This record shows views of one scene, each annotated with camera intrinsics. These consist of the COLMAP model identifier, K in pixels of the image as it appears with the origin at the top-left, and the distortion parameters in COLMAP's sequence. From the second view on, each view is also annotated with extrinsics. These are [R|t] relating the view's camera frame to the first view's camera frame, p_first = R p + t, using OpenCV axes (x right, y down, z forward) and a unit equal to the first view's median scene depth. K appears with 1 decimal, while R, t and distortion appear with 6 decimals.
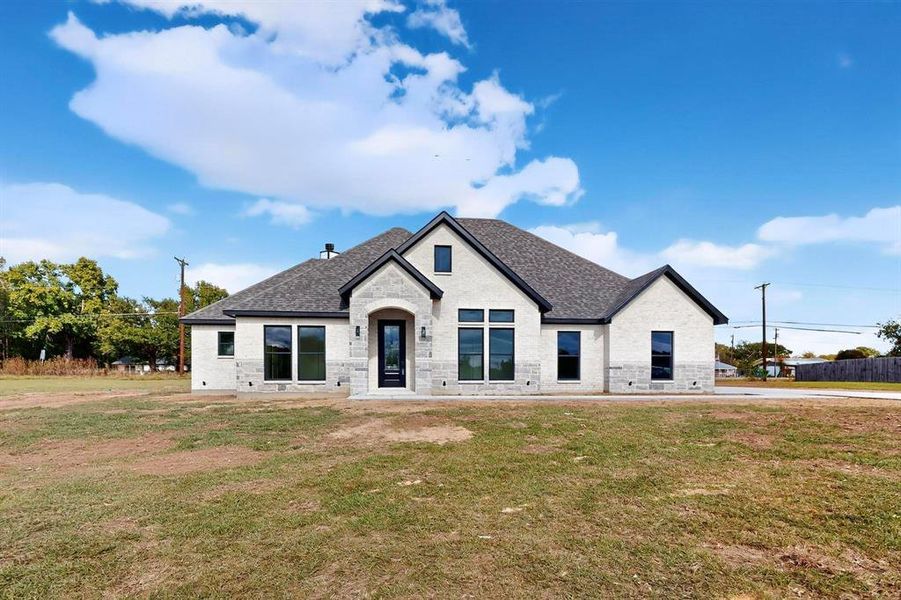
lens RADIAL K [[493.8, 0, 454.9], [0, 493.8, 373.5], [0, 0, 1]] dist [0.022073, 0.000697]
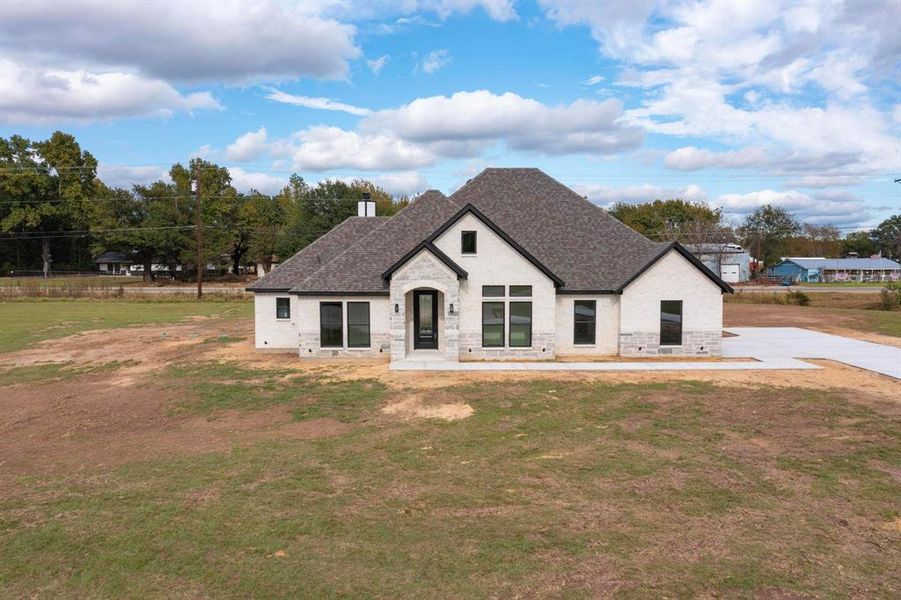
lens RADIAL K [[717.2, 0, 450.5], [0, 717.2, 300.0], [0, 0, 1]] dist [-0.001276, -0.002398]
pose [[0.994126, 0.004655, -0.108132, 0.118899], [0.002165, 0.998019, 0.062869, -0.211241], [0.108211, -0.062734, 0.992147, -0.697211]]
